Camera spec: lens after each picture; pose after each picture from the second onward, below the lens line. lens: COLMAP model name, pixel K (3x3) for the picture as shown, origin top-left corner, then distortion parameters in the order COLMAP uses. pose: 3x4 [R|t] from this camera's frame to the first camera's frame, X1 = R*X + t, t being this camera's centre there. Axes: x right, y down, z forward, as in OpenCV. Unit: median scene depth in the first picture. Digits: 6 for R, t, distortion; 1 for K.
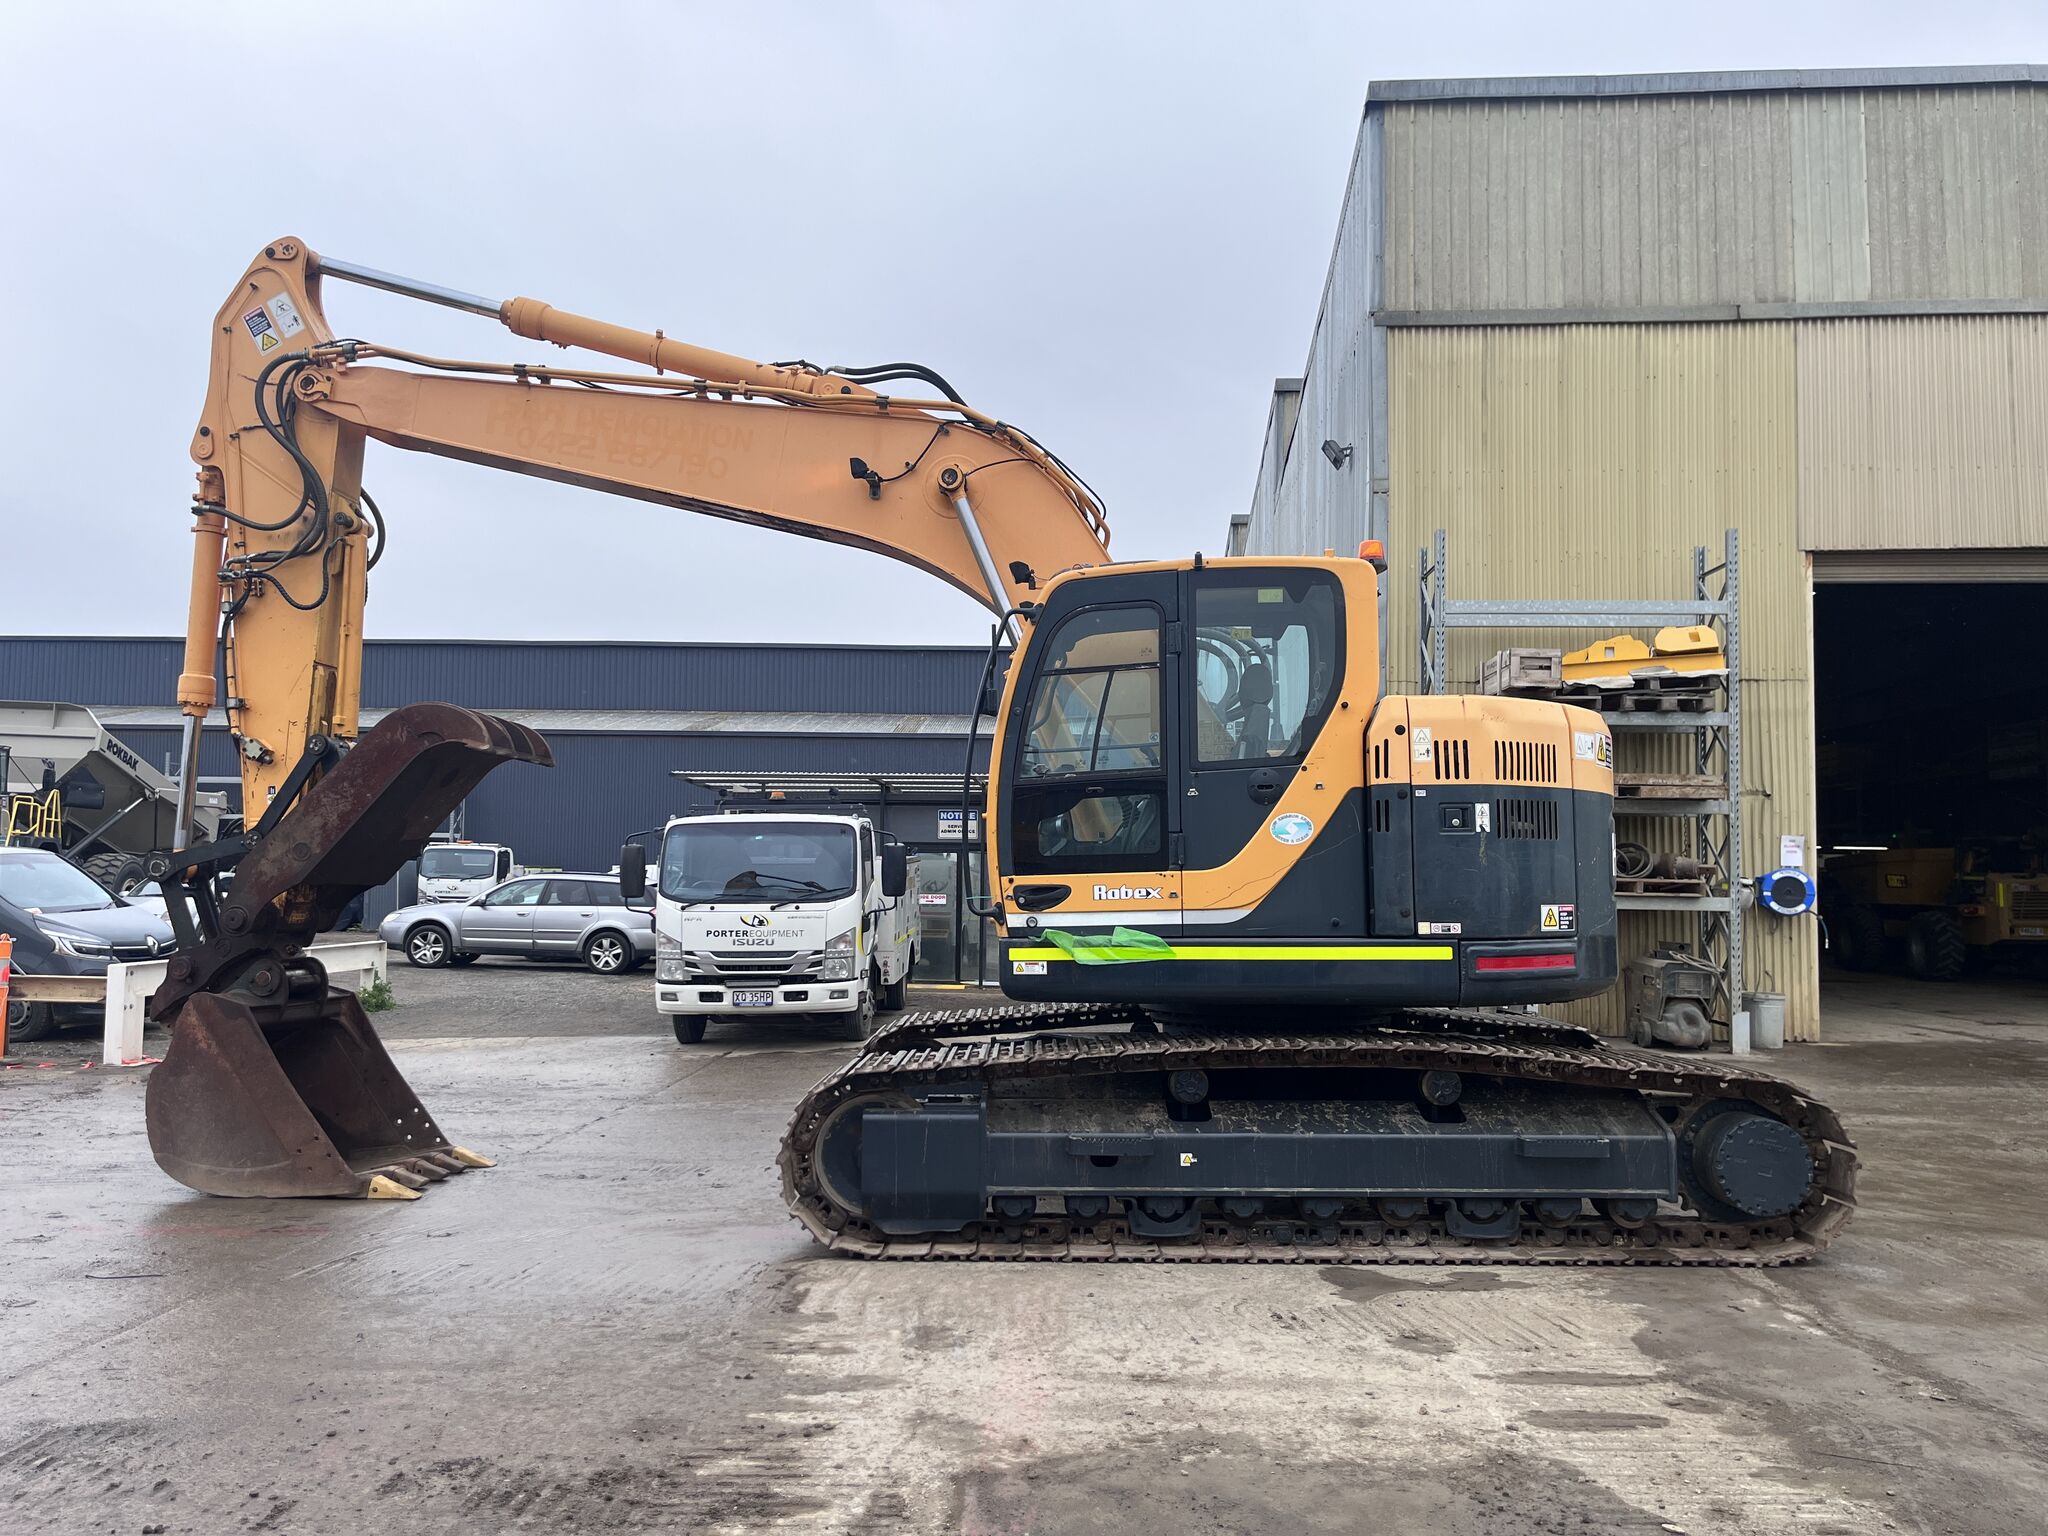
lens RADIAL K [[1516.5, 0, 1014.1], [0, 1516.5, 772.6], [0, 0, 1]] dist [0.092786, -0.130799]
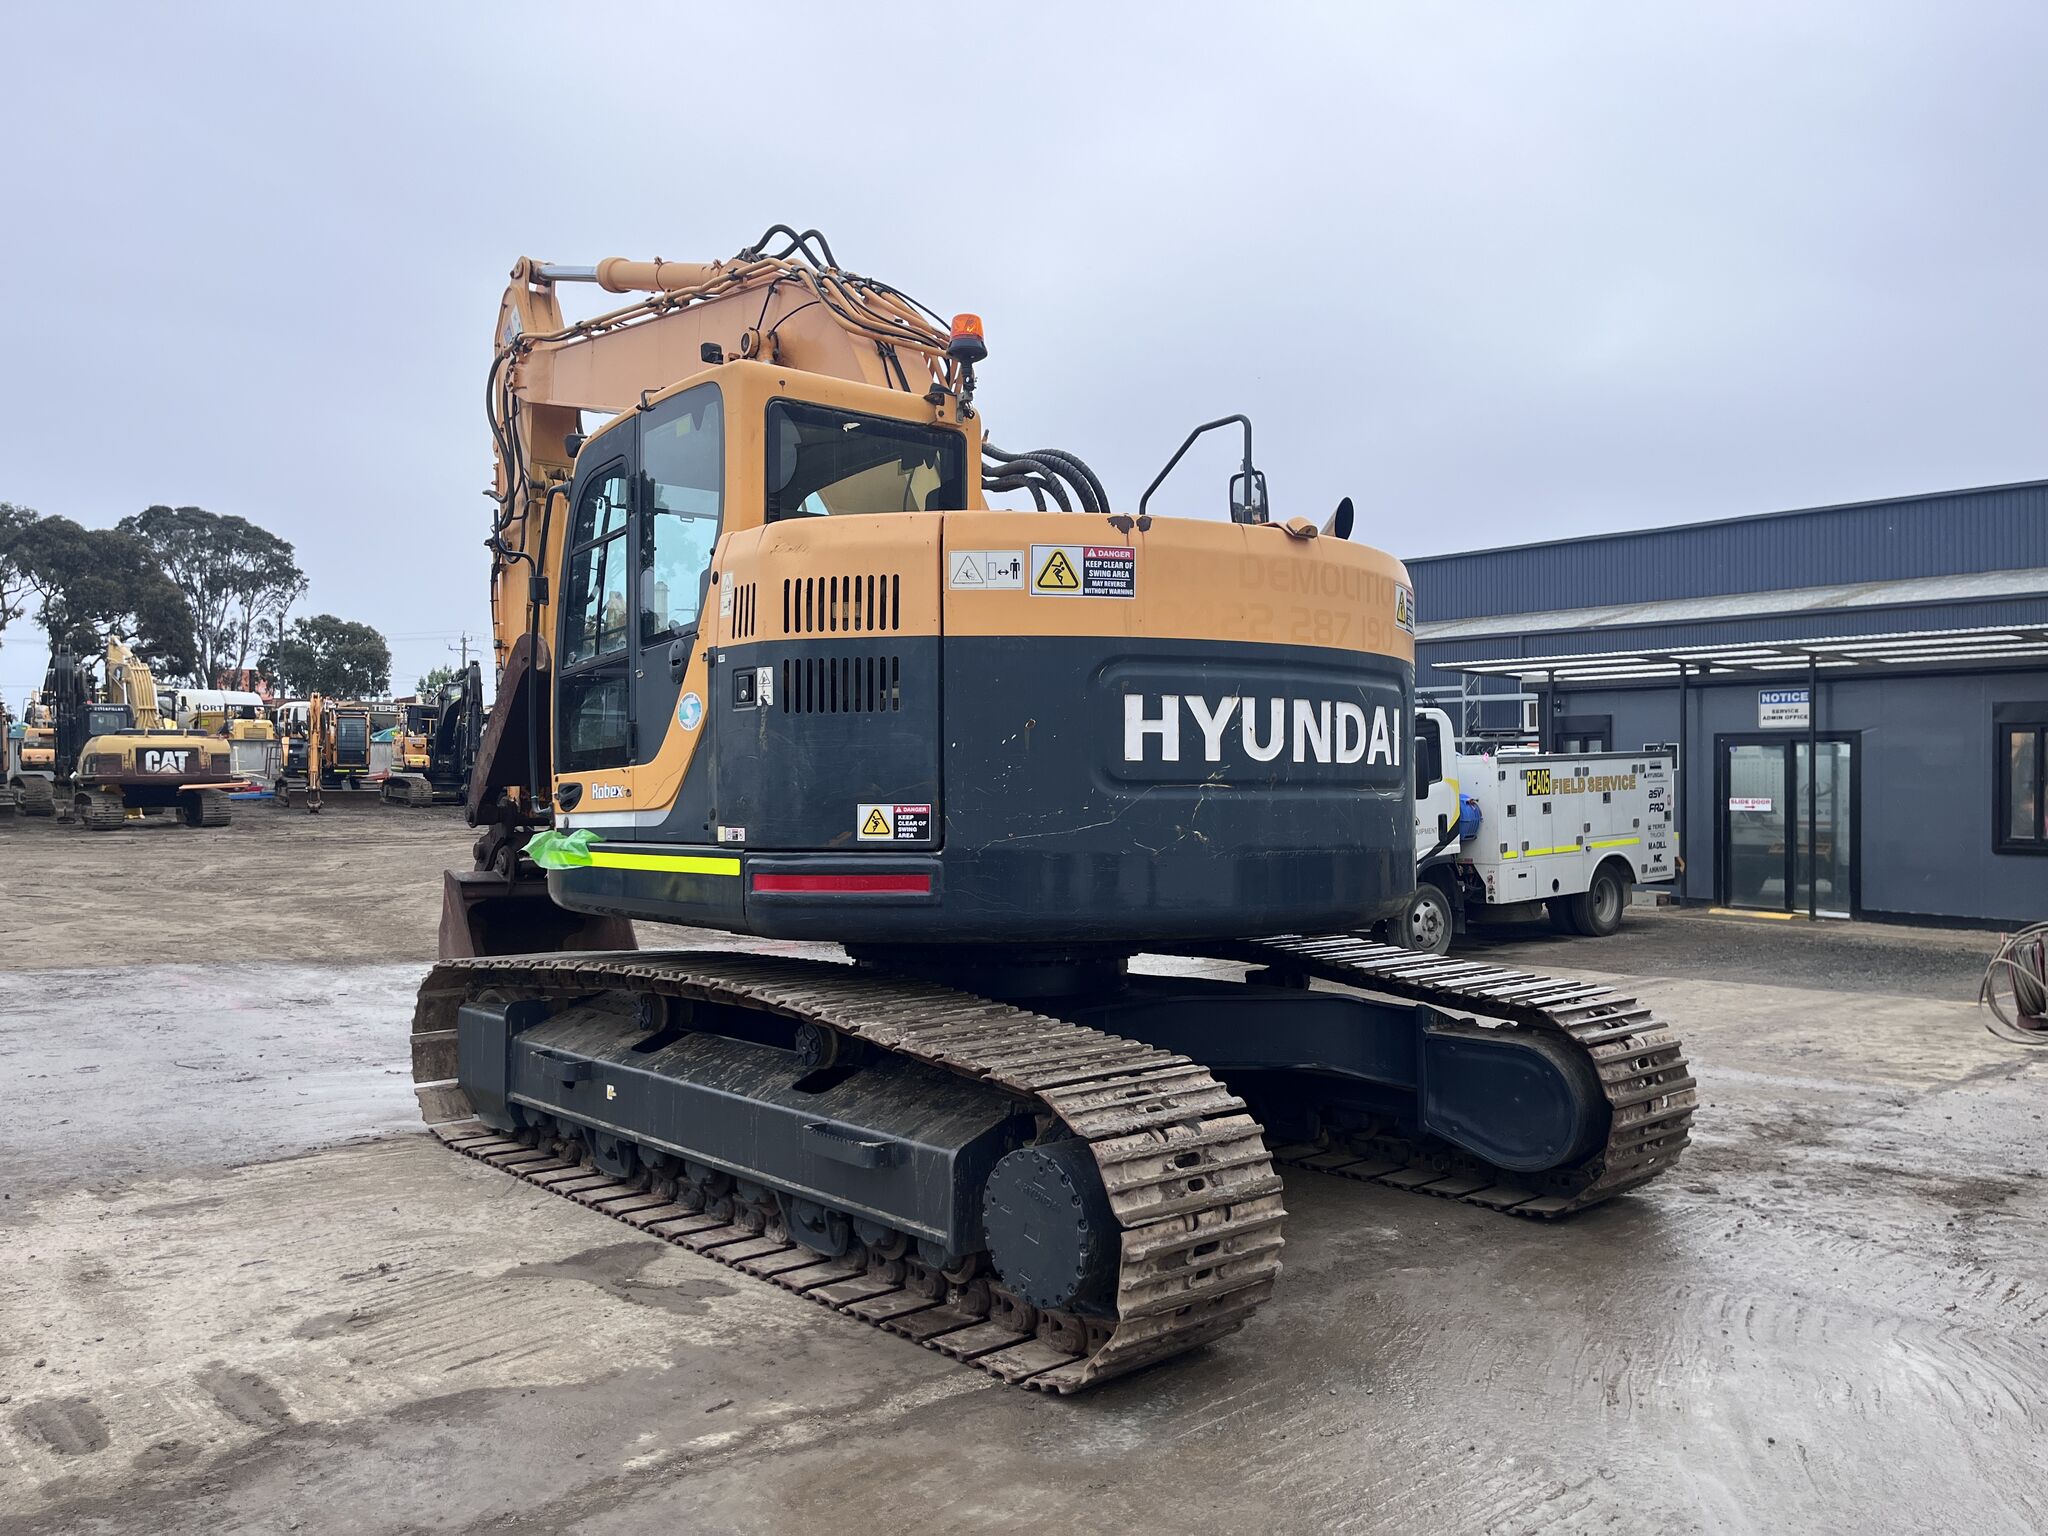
lens RADIAL K [[1516.5, 0, 1014.1], [0, 1516.5, 772.6], [0, 0, 1]] dist [0.092786, -0.130799]
pose [[0.686316, -0.013176, -0.727184, 0.927606], [0.058322, 0.997613, 0.036968, 0.051135], [0.724961, -0.067783, 0.685447, 0.583172]]
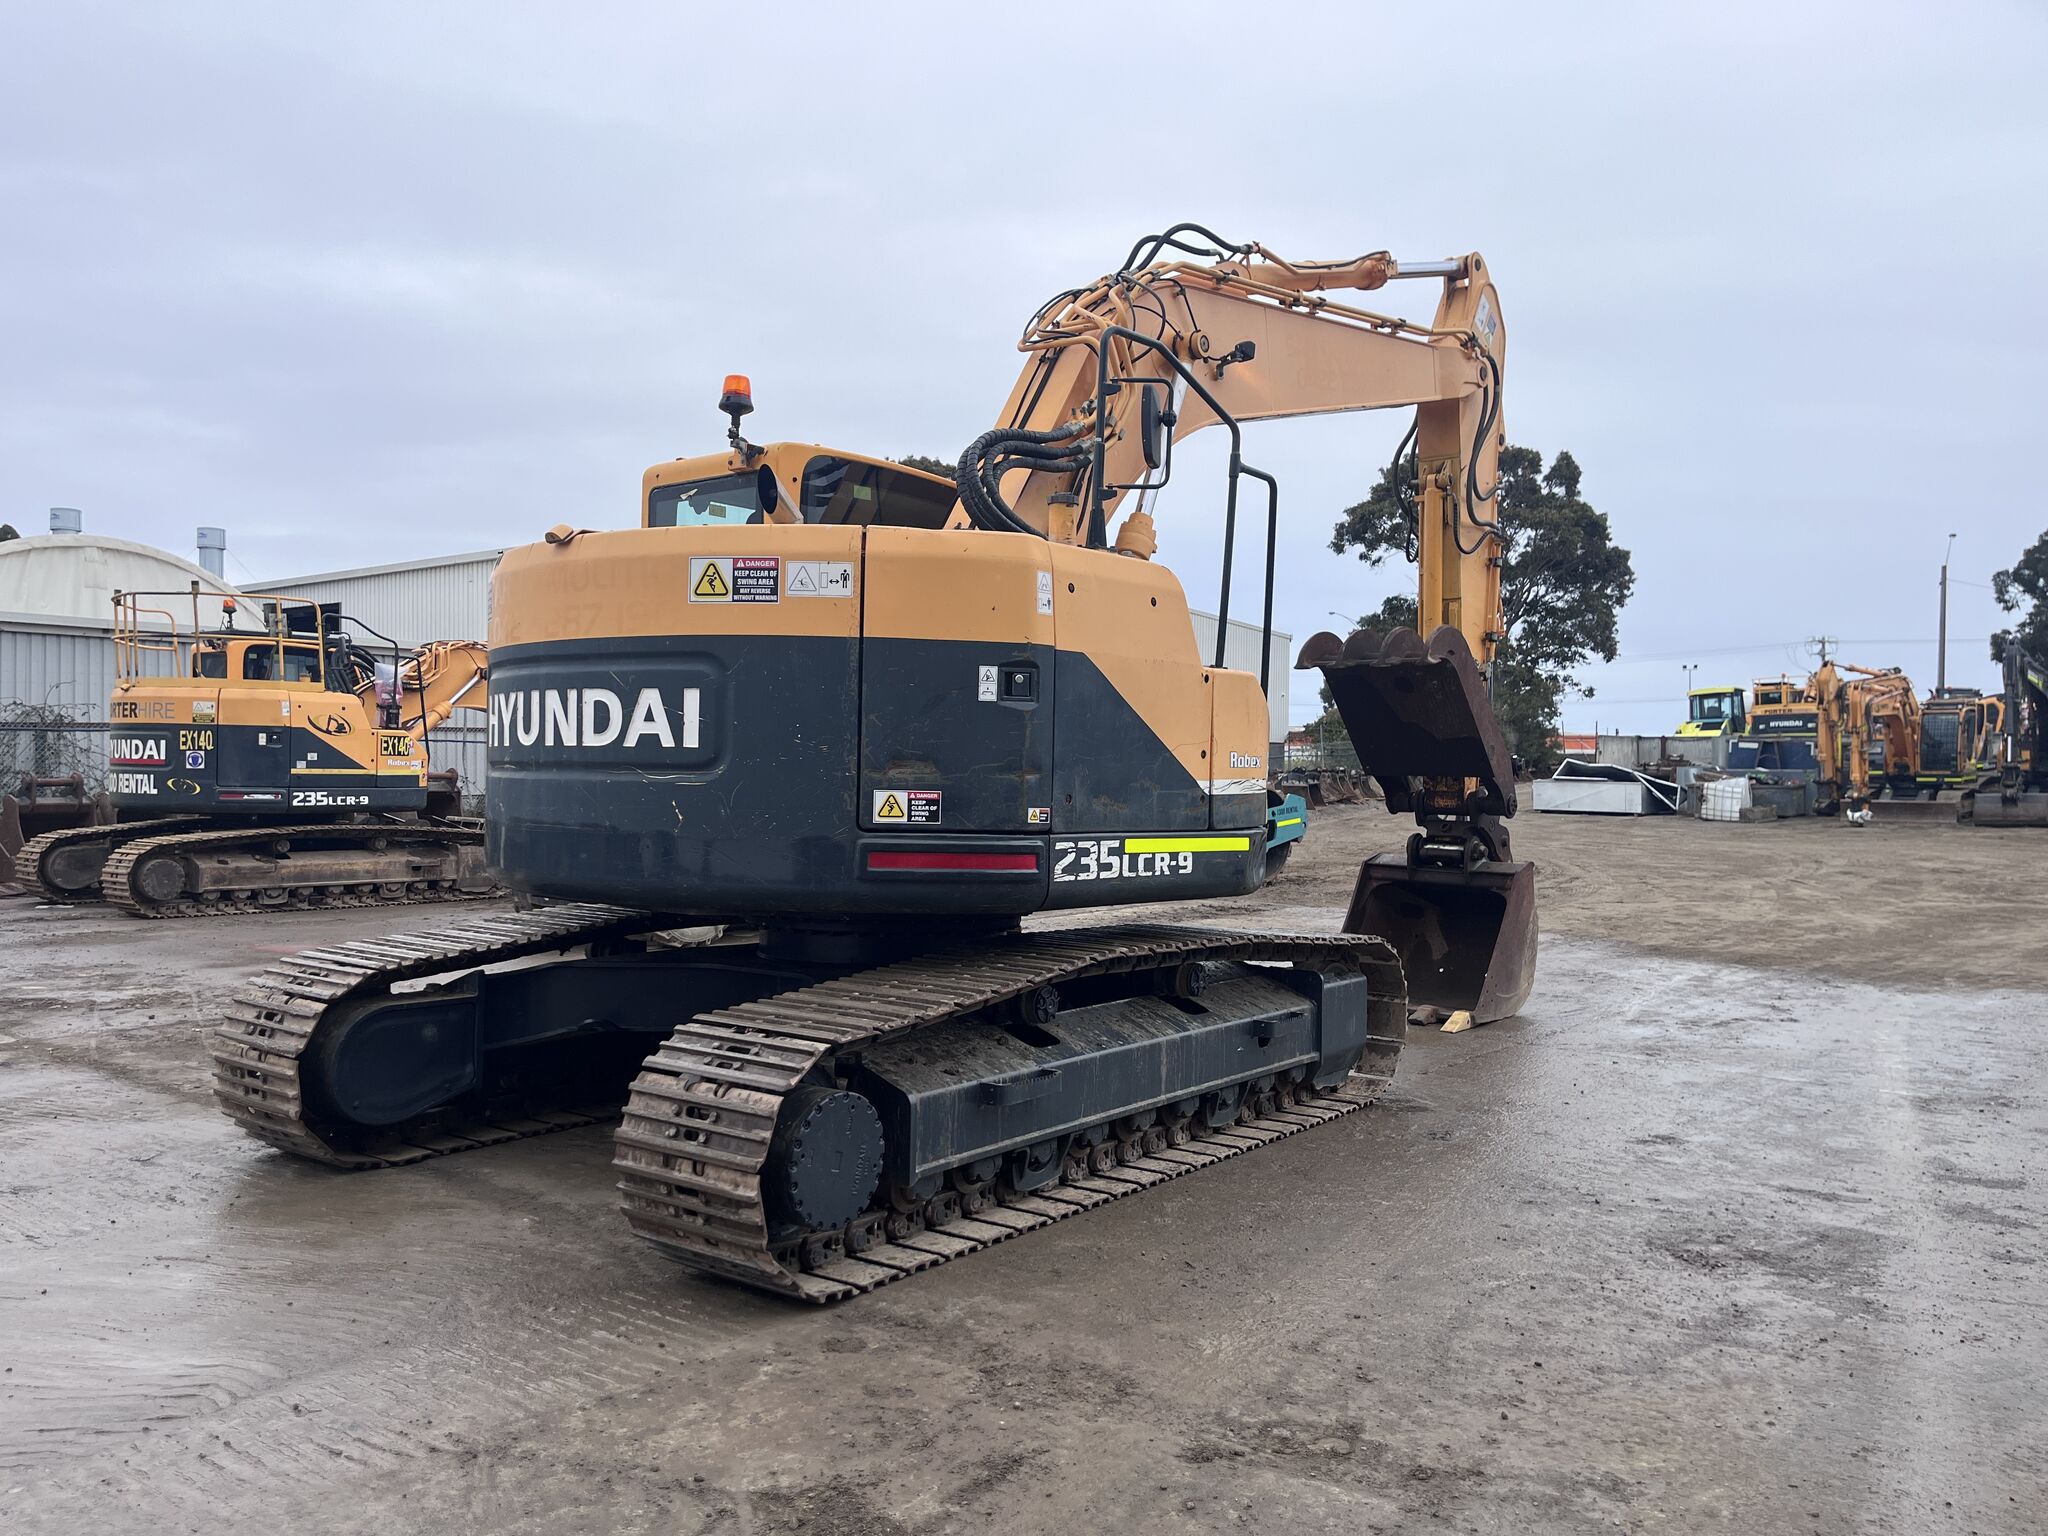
lens RADIAL K [[1537.8, 0, 1024.0], [0, 1537.8, 768.0], [0, 0, 1]] dist [0.023651, -0.008739]
pose [[-0.565314, -0.014550, -0.824748, 1.033202], [0.044124, 0.997880, -0.047848, 0.148348], [0.823695, -0.063440, -0.563473, 1.919876]]
